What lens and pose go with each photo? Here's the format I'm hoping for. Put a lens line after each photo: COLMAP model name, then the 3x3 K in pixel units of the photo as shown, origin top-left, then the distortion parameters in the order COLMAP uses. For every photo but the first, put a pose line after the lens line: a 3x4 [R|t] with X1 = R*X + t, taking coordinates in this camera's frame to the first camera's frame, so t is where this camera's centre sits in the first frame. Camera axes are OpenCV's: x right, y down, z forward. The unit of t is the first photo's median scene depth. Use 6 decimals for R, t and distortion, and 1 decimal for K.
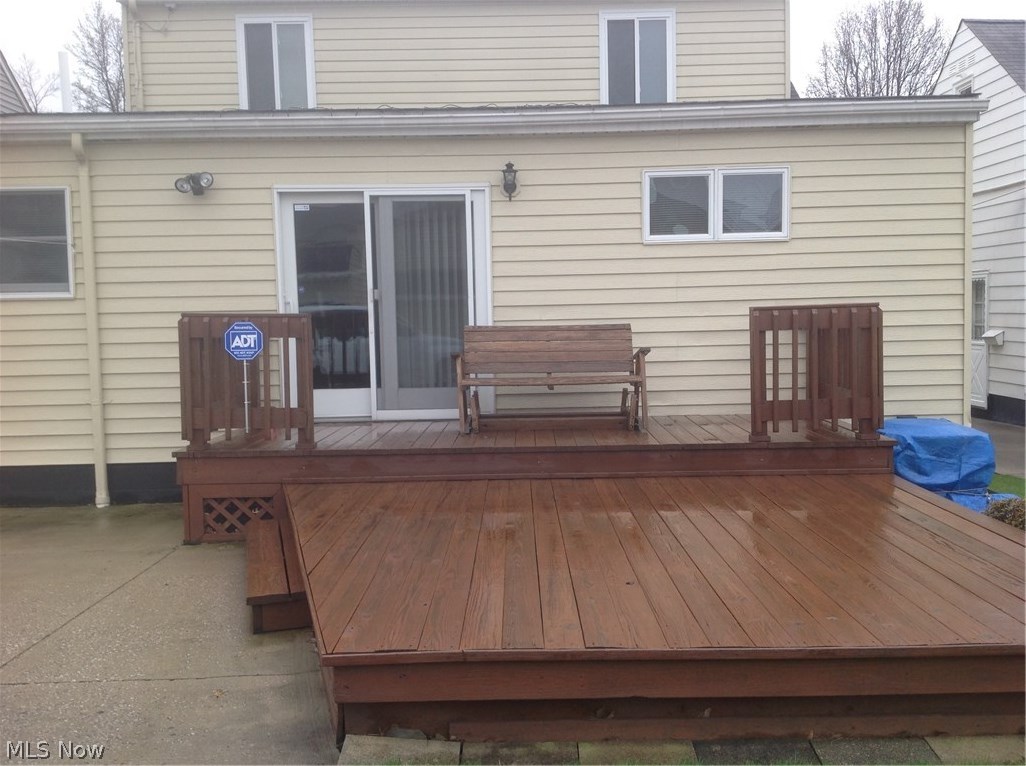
lens RADIAL K [[976.3, 0, 513.0], [0, 976.3, 383.0], [0, 0, 1]] dist [0.146364, -0.297893]
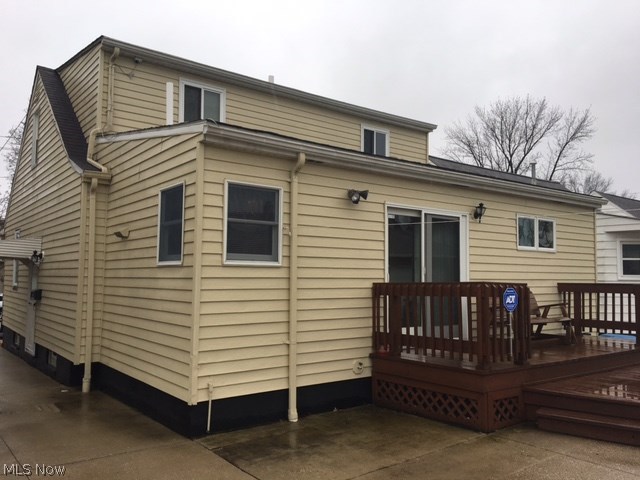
lens RADIAL K [[577.3, 0, 320.0], [0, 577.3, 240.0], [0, 0, 1]] dist [0.008605, -0.000104]
pose [[0.802960, 0.068240, 0.592113, -0.871449], [0.018599, 0.990072, -0.139325, -0.009232], [-0.595742, 0.122885, 0.793719, 0.321436]]
